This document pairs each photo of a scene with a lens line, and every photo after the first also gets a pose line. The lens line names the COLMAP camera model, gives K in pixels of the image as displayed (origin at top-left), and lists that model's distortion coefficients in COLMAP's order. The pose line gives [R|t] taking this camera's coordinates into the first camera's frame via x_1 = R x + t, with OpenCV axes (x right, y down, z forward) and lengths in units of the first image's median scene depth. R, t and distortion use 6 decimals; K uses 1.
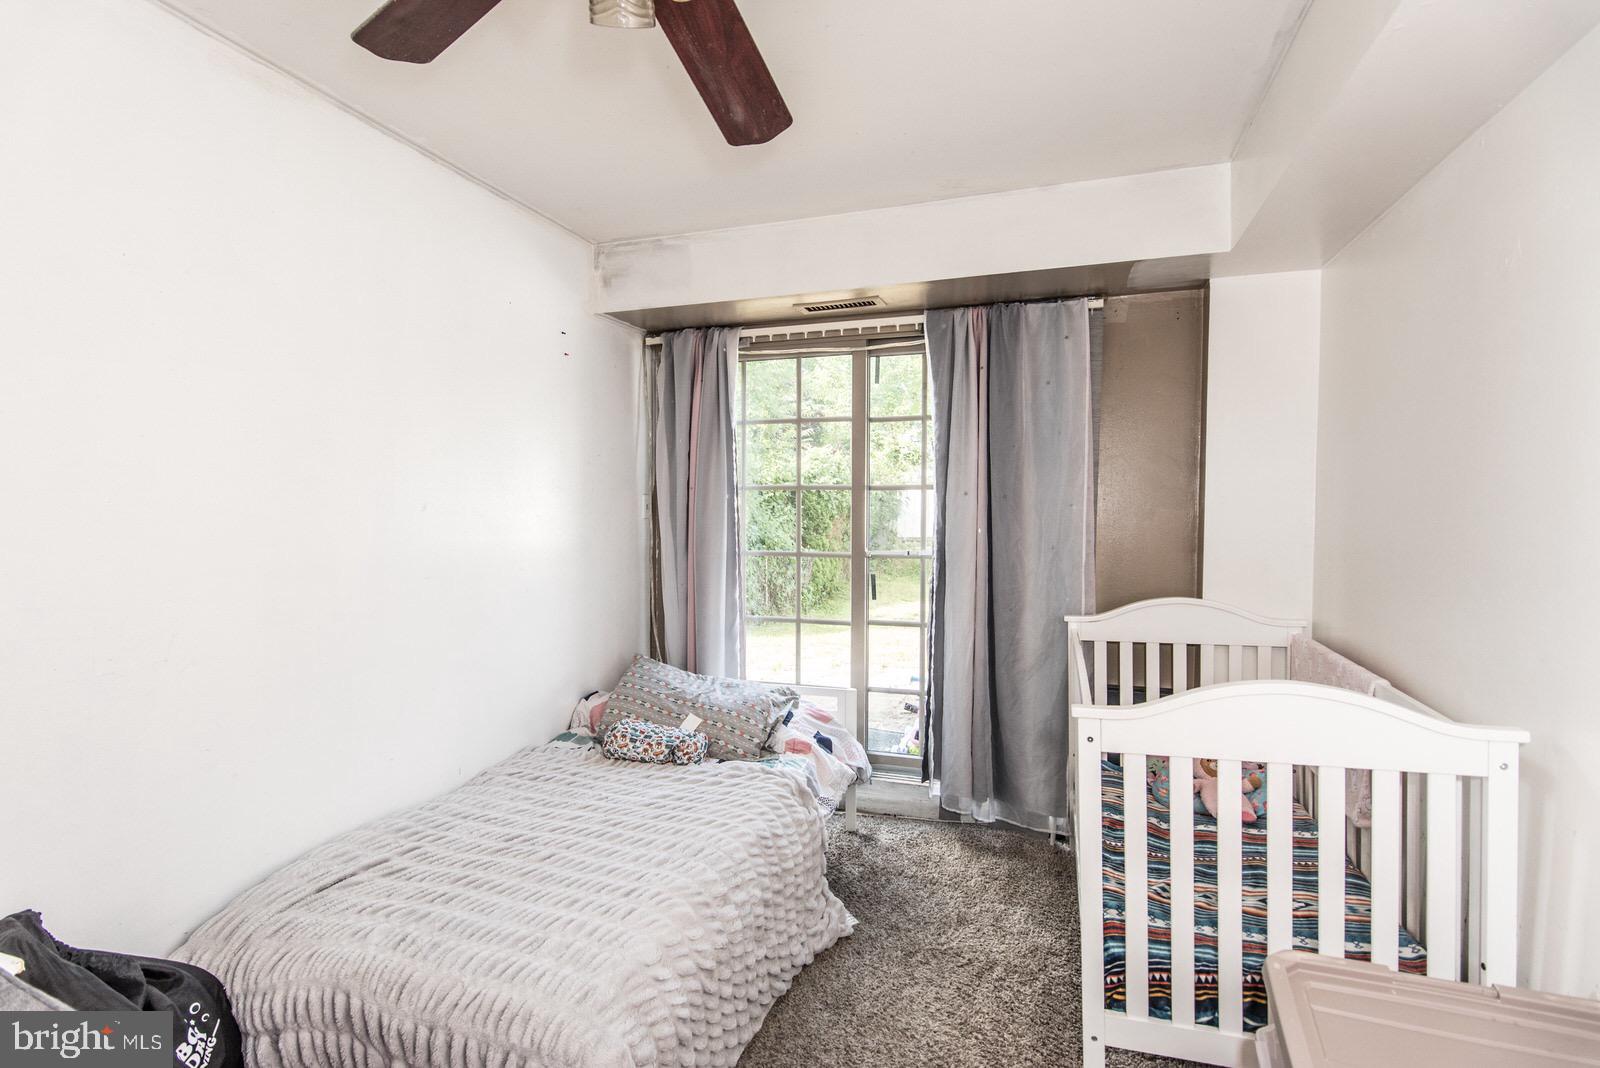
lens RADIAL K [[767.9, 0, 800.2], [0, 767.9, 541.7], [0, 0, 1]] dist [0.003185, 0.000270]
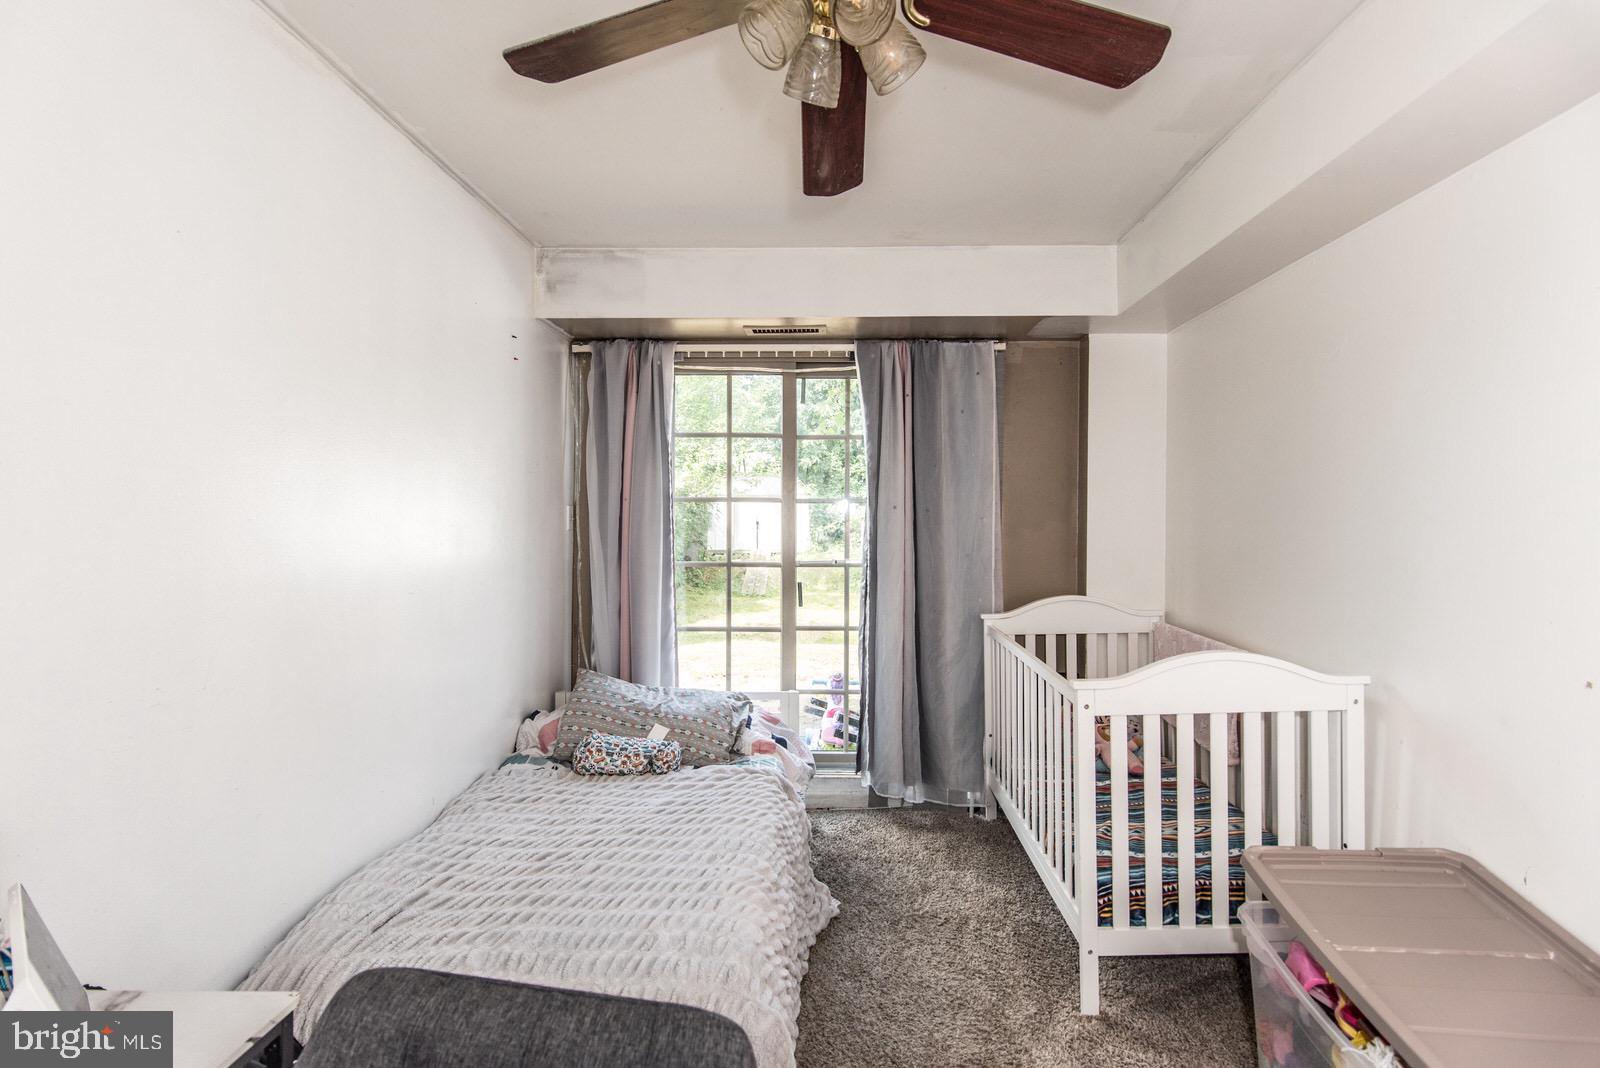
lens RADIAL K [[795.7, 0, 800.0], [0, 795.7, 534.0], [0, 0, 1]] dist [0.001968, 0.000437]
pose [[0.951339, -0.001338, 0.308144, -0.279261], [0.009765, 0.999619, -0.025810, 0.004515], [-0.307992, 0.027563, 0.950990, -0.052175]]
